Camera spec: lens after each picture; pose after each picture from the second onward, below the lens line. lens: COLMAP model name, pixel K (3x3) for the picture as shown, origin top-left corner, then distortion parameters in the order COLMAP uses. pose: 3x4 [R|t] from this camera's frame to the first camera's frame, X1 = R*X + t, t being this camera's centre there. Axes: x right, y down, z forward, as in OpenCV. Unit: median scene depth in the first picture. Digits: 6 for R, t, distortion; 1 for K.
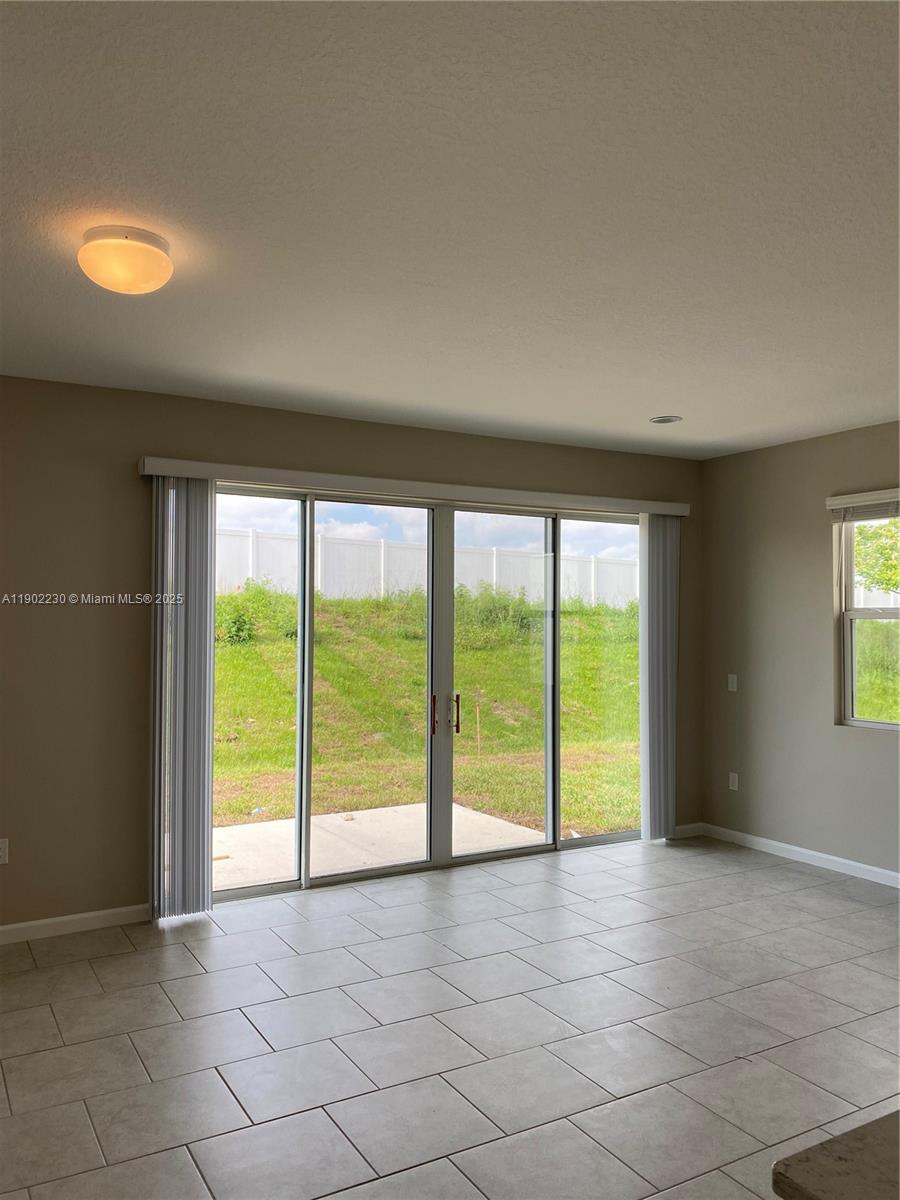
lens RADIAL K [[920.3, 0, 455.0], [0, 920.3, 595.7], [0, 0, 1]] dist [0.016986, -0.020050]
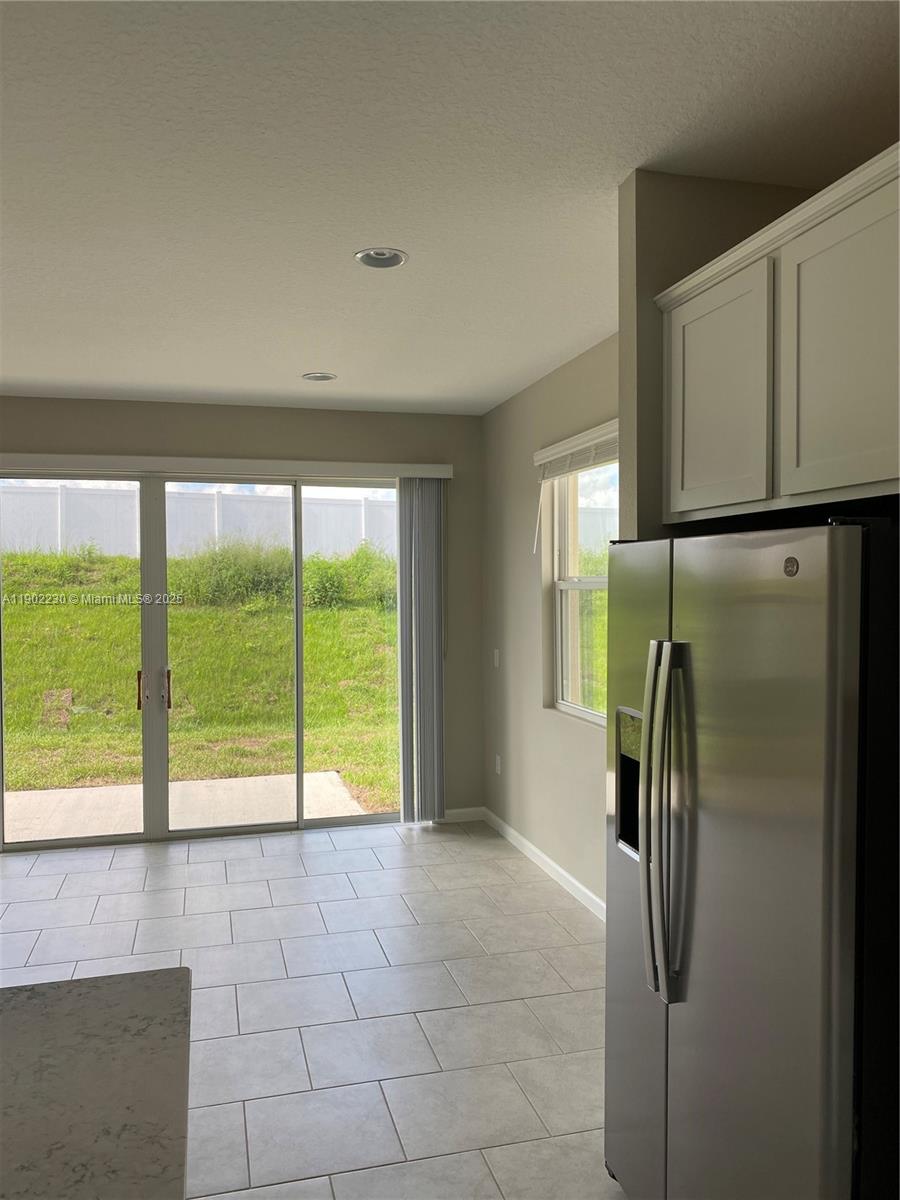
lens RADIAL K [[920.3, 0, 447.9], [0, 920.3, 597.3], [0, 0, 1]] dist [0.016986, -0.020050]
pose [[0.969202, -0.006766, -0.246173, 0.533417], [0.017166, 0.999047, 0.040126, -0.003928], [0.245667, -0.043116, 0.968395, 0.117264]]
